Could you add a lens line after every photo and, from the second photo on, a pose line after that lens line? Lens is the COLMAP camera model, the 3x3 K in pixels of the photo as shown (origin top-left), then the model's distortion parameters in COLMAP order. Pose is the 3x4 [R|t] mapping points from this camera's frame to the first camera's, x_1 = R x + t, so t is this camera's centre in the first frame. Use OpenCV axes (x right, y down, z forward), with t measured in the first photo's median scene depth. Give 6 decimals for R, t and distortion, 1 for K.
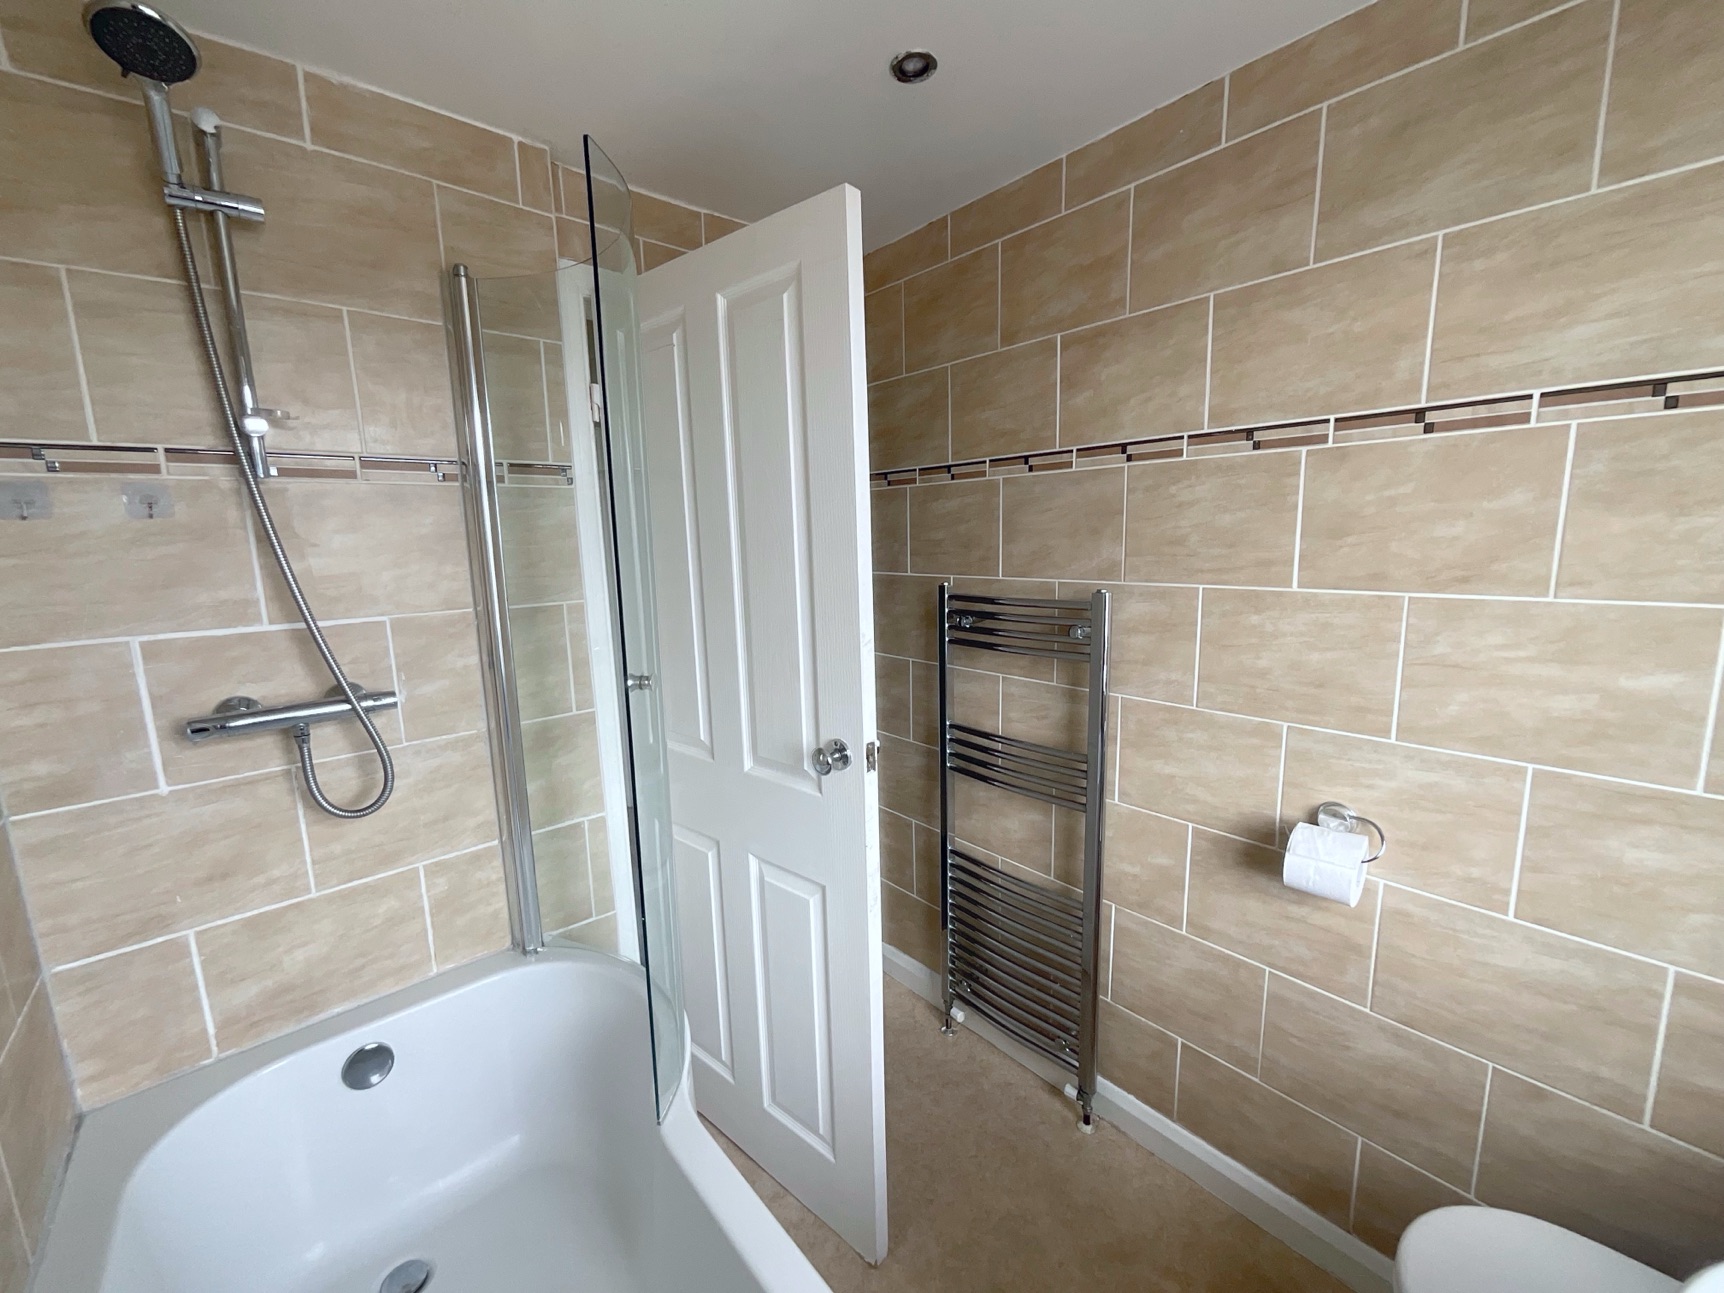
lens RADIAL K [[699.8, 0, 862.0], [0, 699.8, 646.5], [0, 0, 1]] dist [-0.000800, 0.000165]
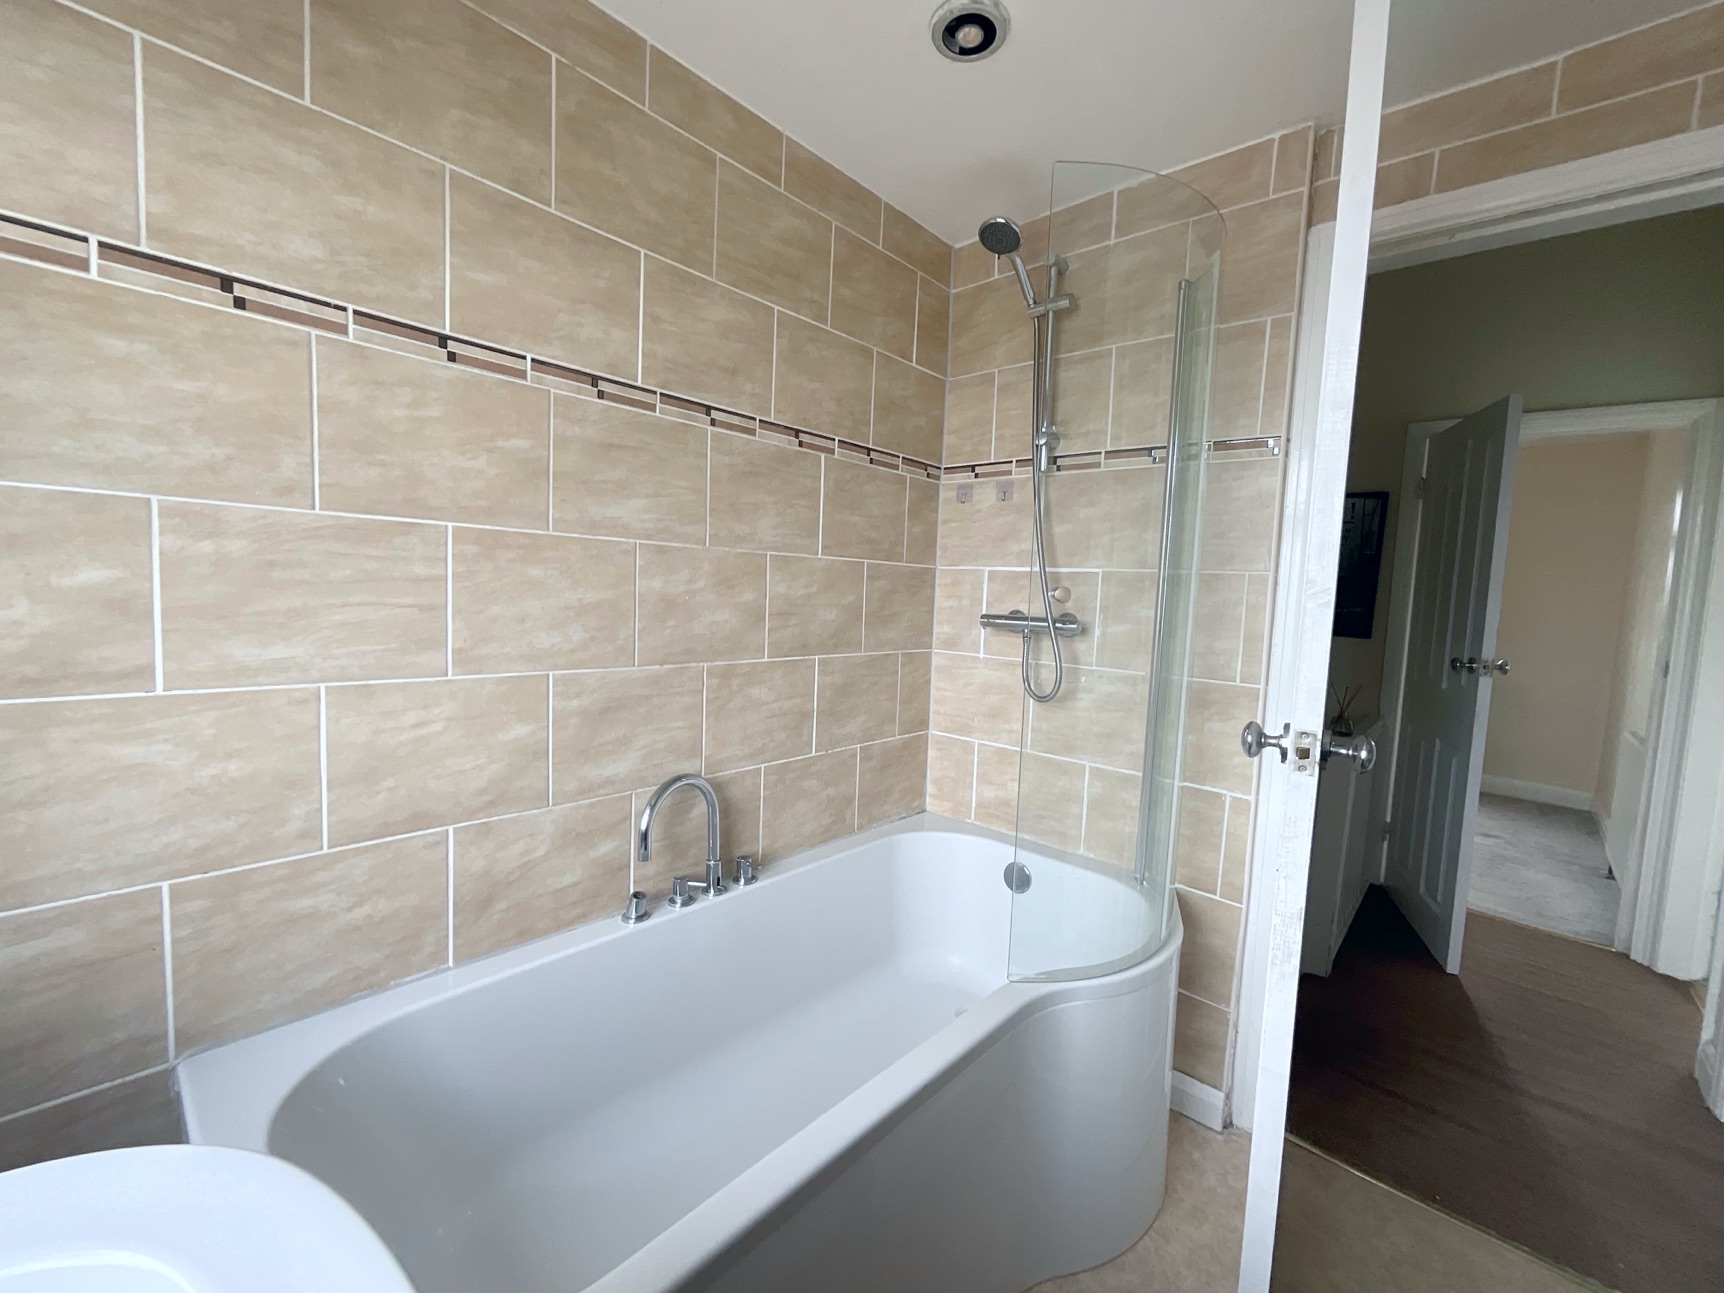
lens RADIAL K [[699.8, 0, 862.0], [0, 699.8, 646.5], [0, 0, 1]] dist [-0.000800, 0.000165]
pose [[0.113086, 0.114857, -0.986924, 0.643944], [-0.206027, 0.974418, 0.089794, 0.079996], [0.971990, 0.193179, 0.133856, 0.430617]]
